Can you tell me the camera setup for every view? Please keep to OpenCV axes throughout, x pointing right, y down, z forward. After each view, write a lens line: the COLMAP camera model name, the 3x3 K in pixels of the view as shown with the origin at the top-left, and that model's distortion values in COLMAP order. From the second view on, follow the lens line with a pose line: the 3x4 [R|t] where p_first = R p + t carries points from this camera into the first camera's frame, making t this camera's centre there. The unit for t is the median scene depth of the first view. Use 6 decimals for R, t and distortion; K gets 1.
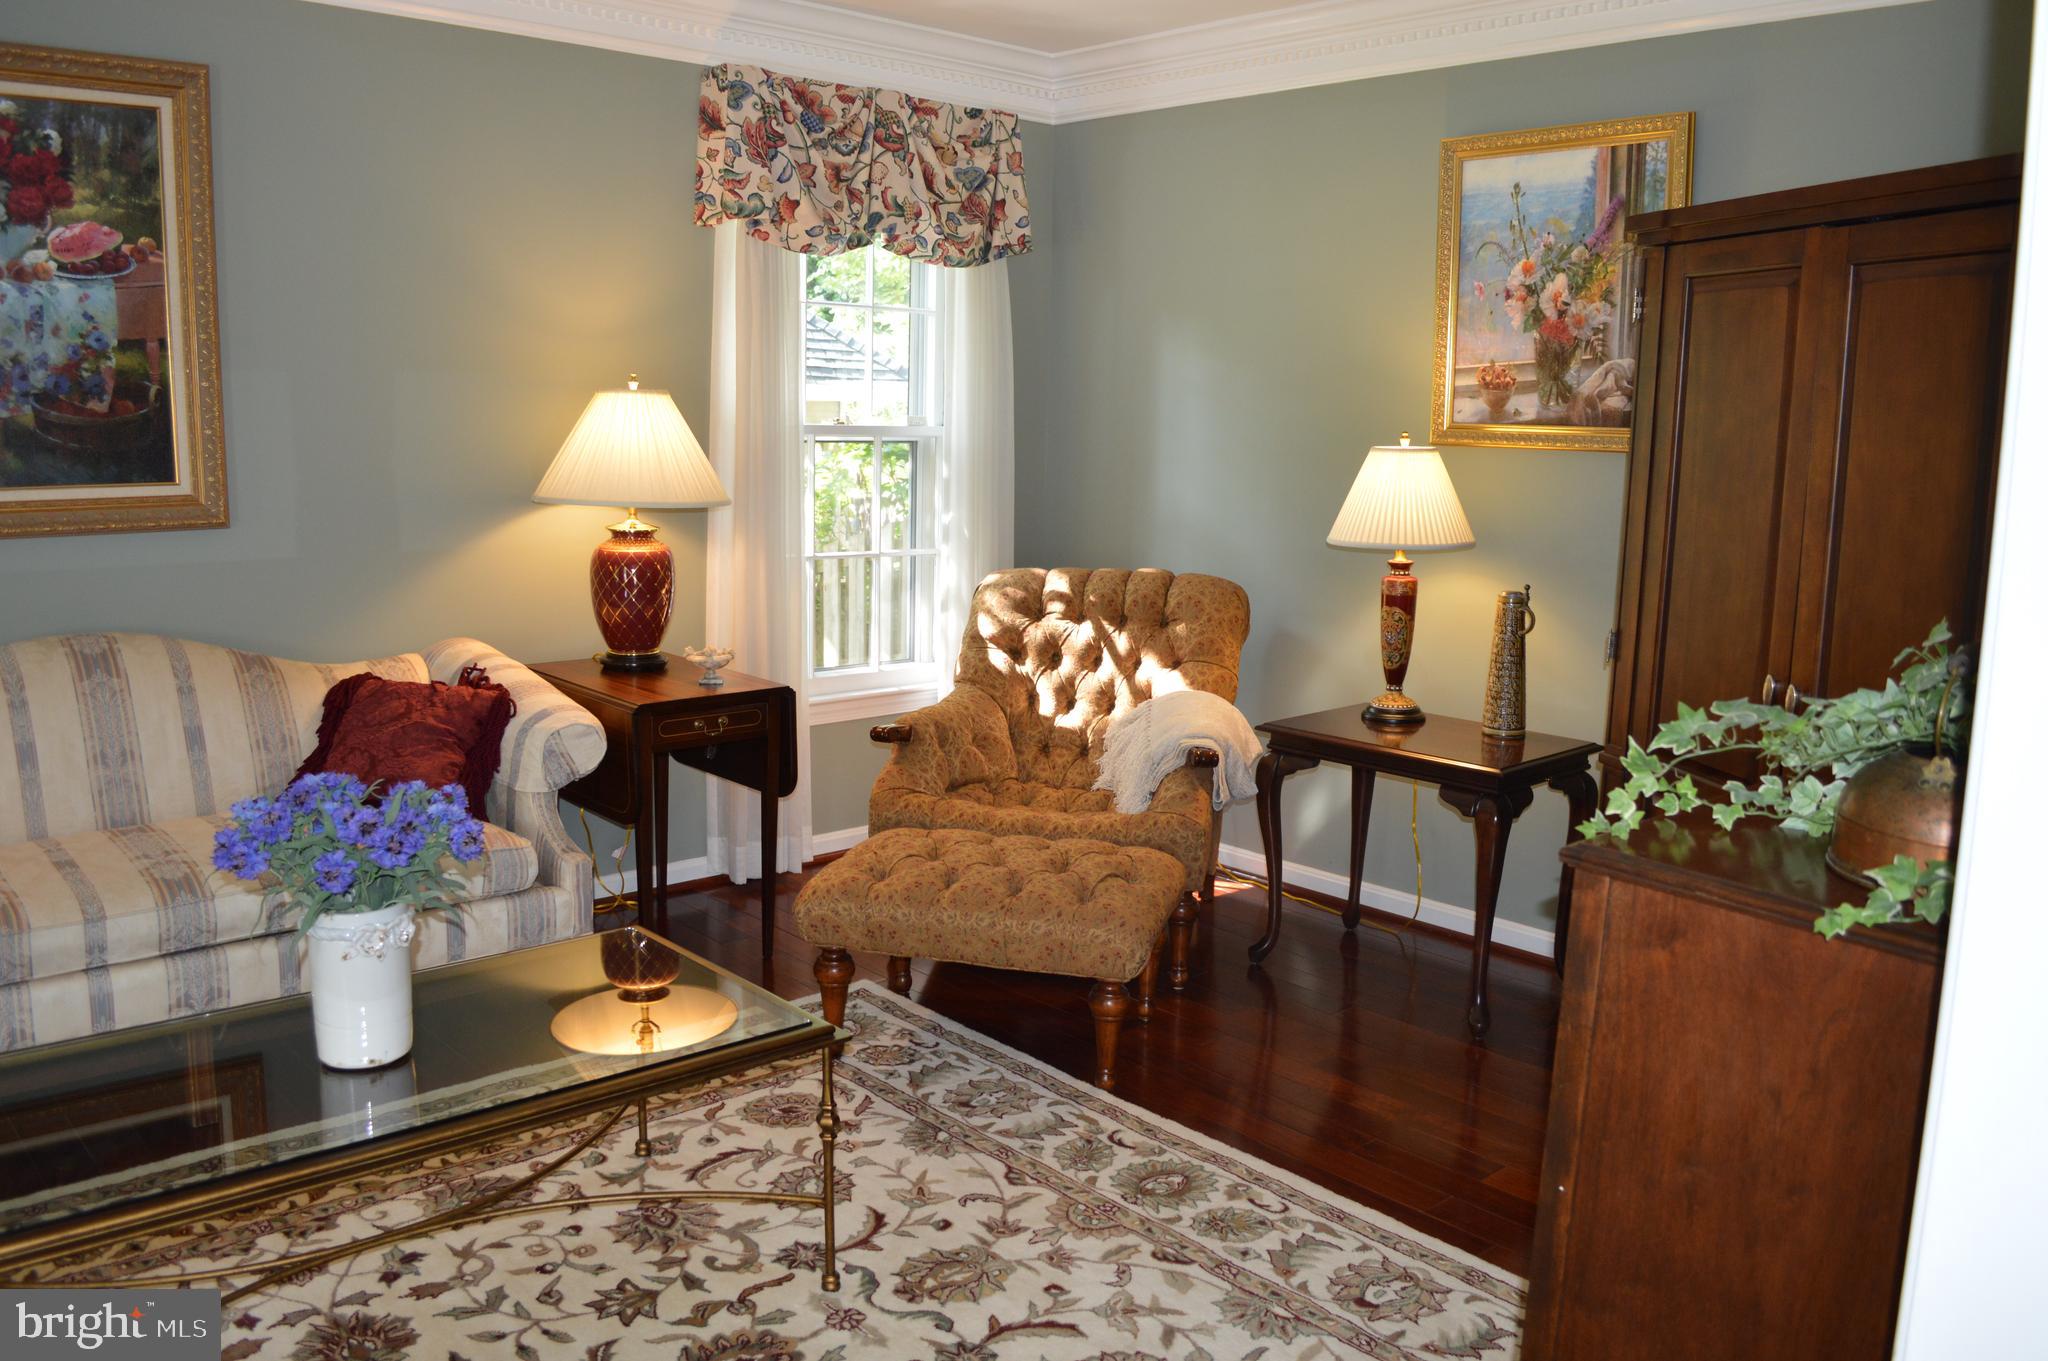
lens RADIAL K [[1652.9, 0, 1058.2], [0, 1652.9, 669.2], [0, 0, 1]] dist [-0.081383, 0.009303]
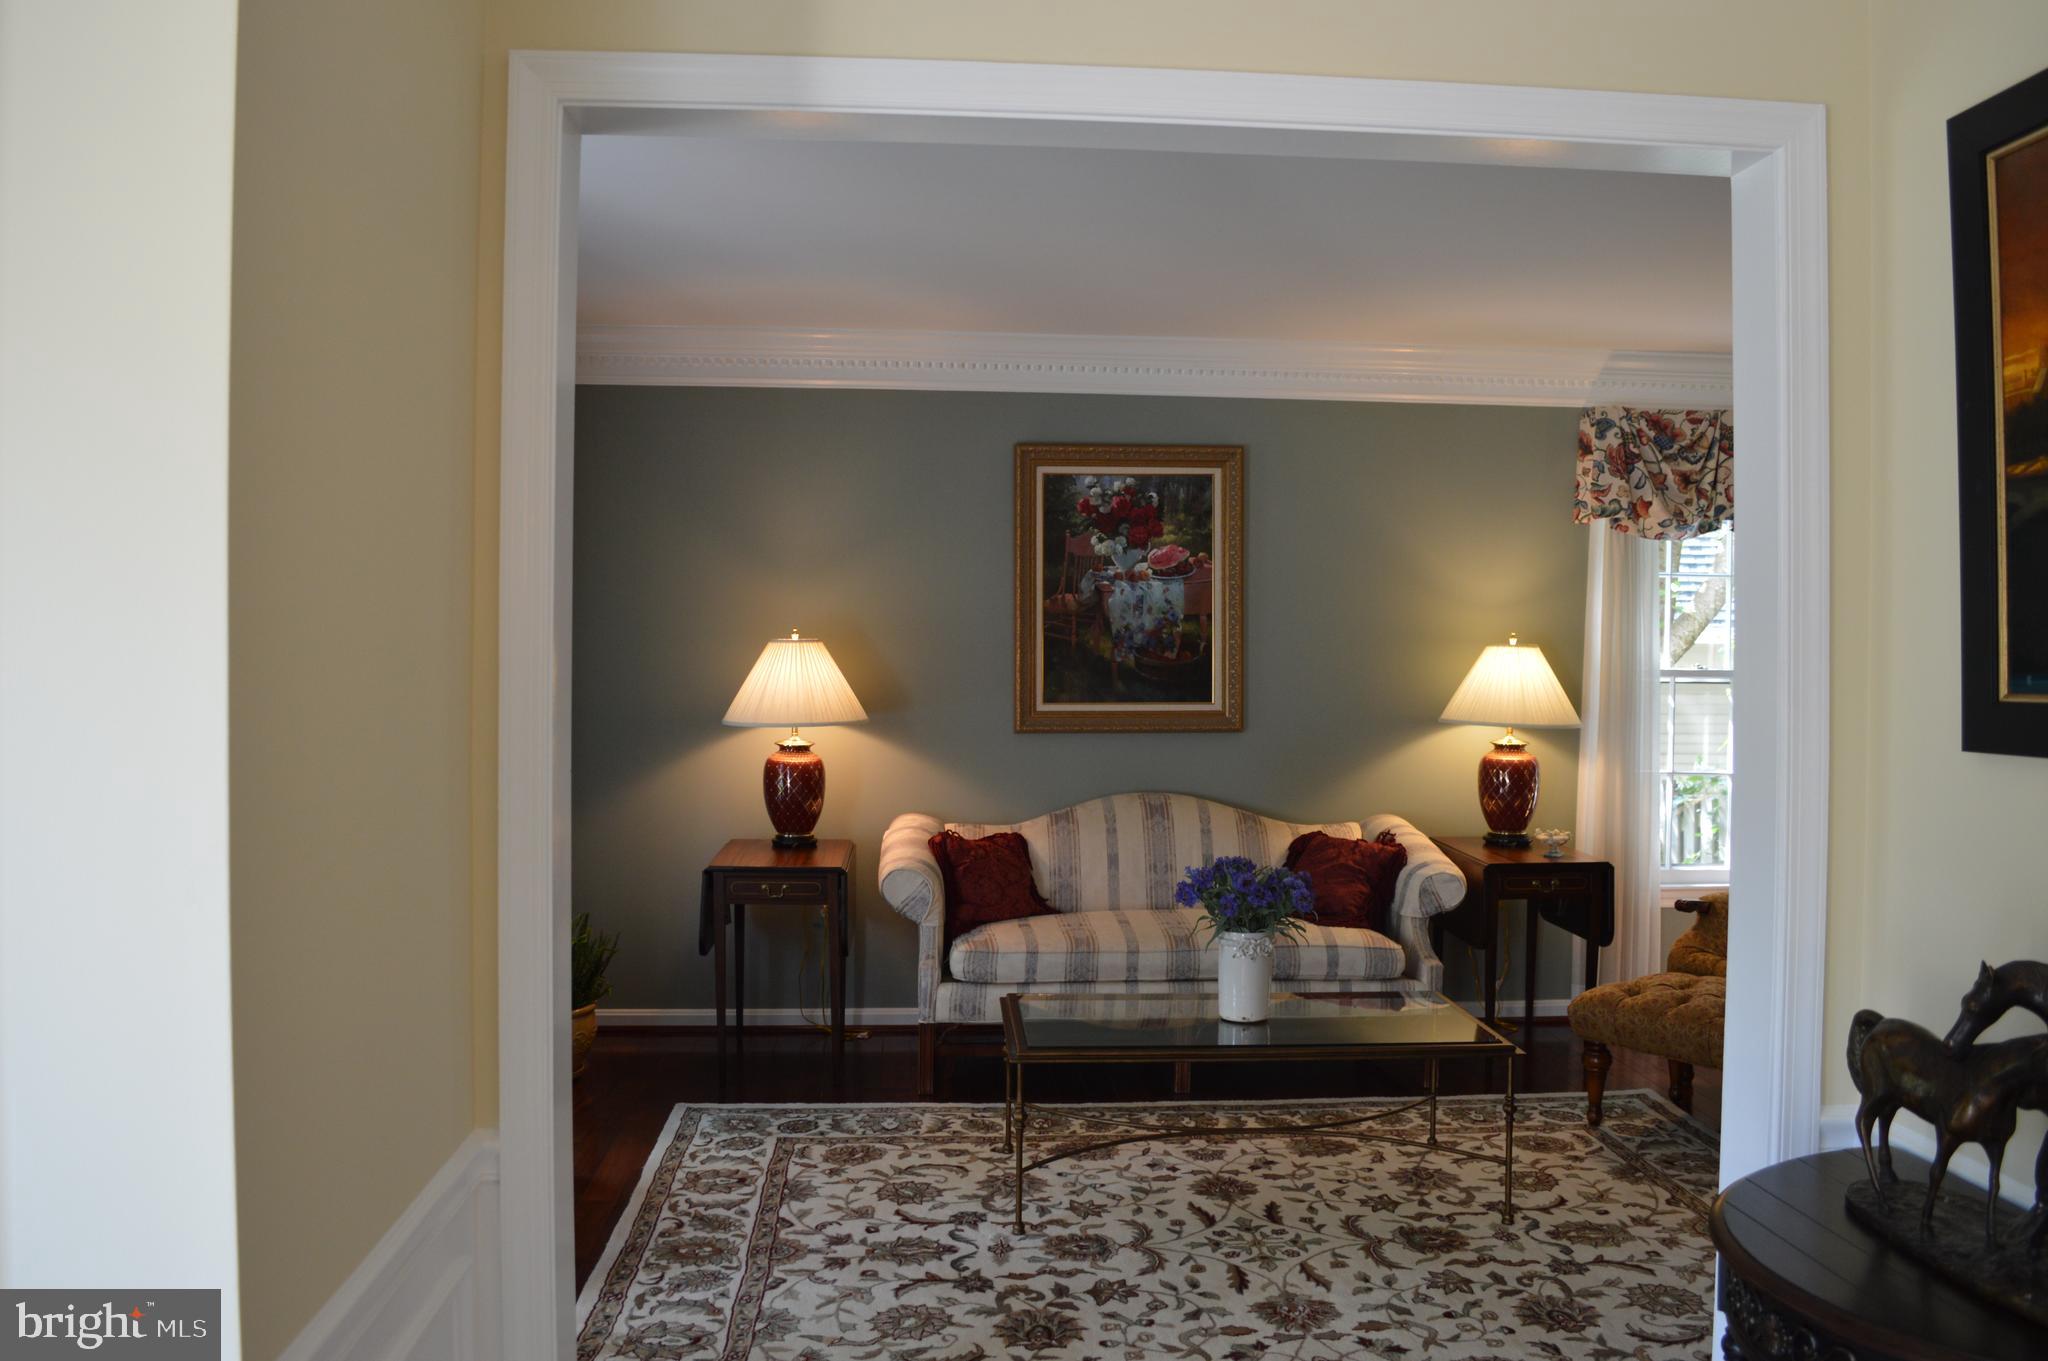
lens RADIAL K [[1652.9, 0, 1023.9], [0, 1652.9, 663.4], [0, 0, 1]] dist [-0.081383, 0.009303]
pose [[0.782147, -0.003433, -0.623085, 0.324538], [-0.090022, 0.988871, -0.118451, 0.056152], [0.616557, 0.148738, 0.773133, -0.383913]]
